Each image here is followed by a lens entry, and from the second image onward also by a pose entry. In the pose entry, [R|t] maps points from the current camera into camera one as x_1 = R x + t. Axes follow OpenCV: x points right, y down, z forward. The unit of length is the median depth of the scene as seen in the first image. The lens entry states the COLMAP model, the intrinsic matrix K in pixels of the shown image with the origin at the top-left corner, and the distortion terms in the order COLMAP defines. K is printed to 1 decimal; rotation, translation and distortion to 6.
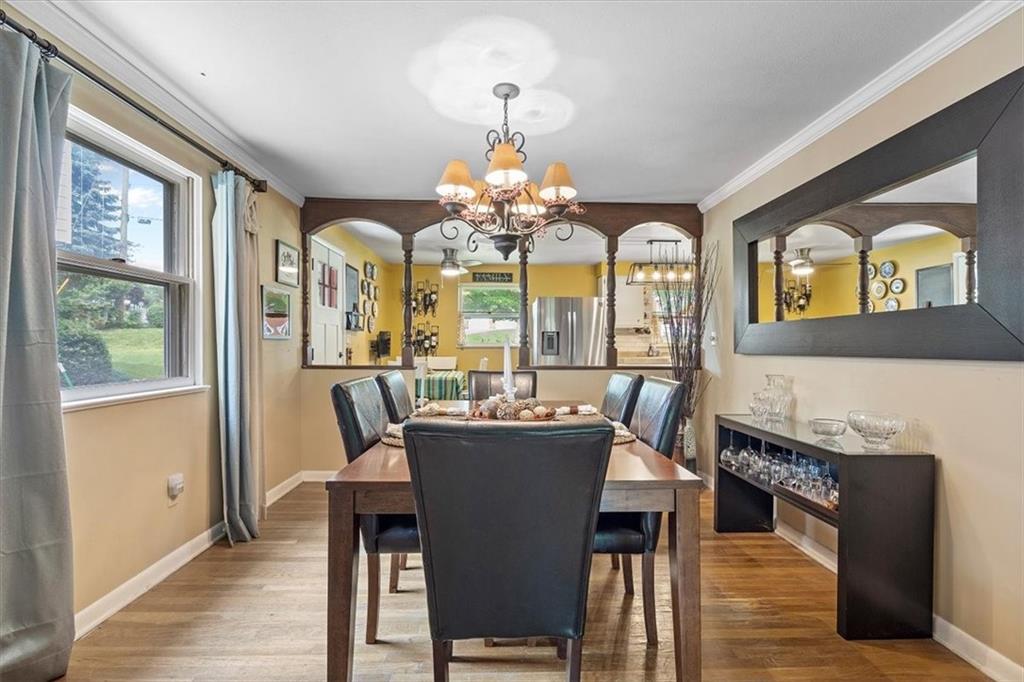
lens RADIAL K [[470.6, 0, 512.5], [0, 470.6, 351.9], [0, 0, 1]] dist [-0.002789, 0.000079]
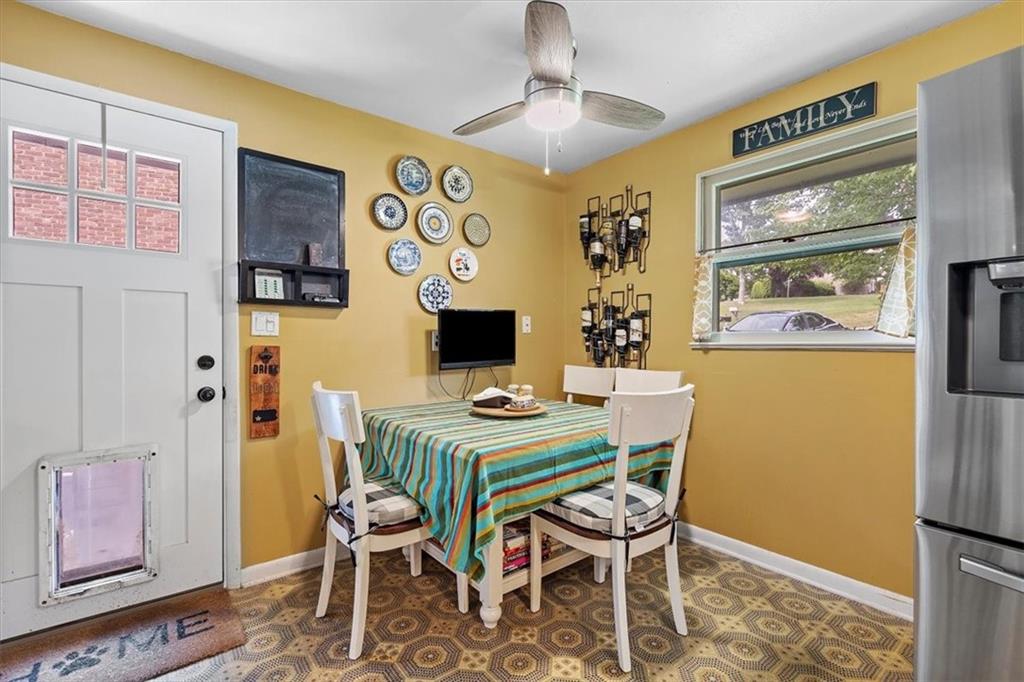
lens RADIAL K [[463.8, 0, 512.0], [0, 463.8, 341.0], [0, 0, 1]] dist [-0.000983, -0.000014]
pose [[0.595347, -0.000160, -0.803468, 0.092896], [-0.009679, 0.999926, -0.007370, -0.010214], [0.803410, 0.012165, 0.595302, 0.669806]]
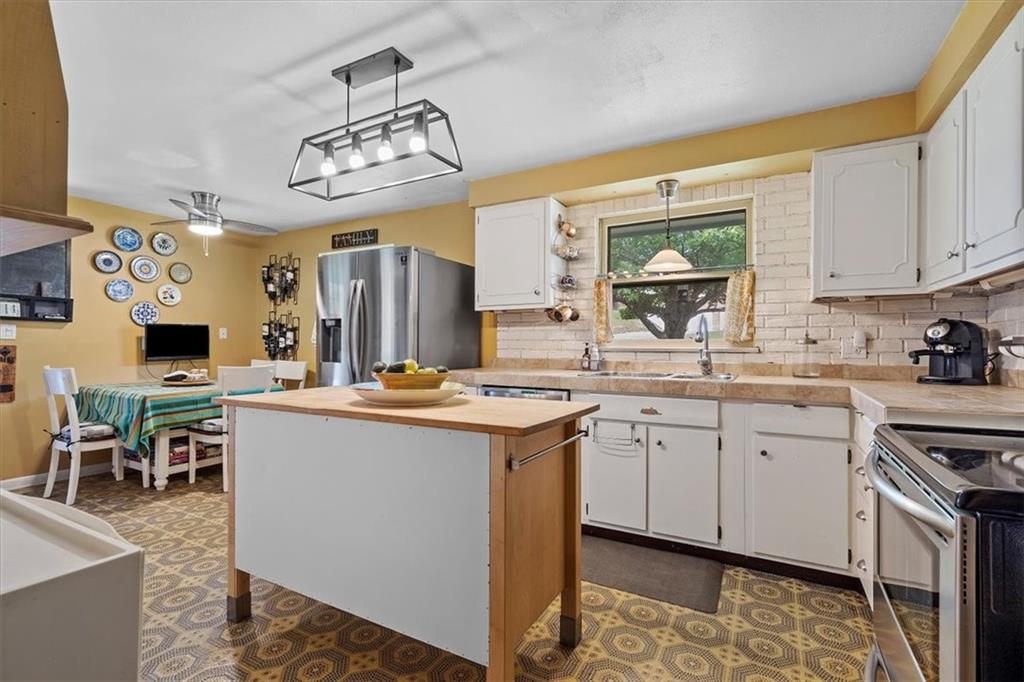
lens RADIAL K [[463.8, 0, 512.0], [0, 463.8, 341.0], [0, 0, 1]] dist [-0.000983, -0.000014]
pose [[0.858924, -0.001525, -0.512101, 0.470711], [-0.012312, 0.999645, -0.023628, -0.007264], [0.511955, 0.026599, 0.858600, 0.573000]]
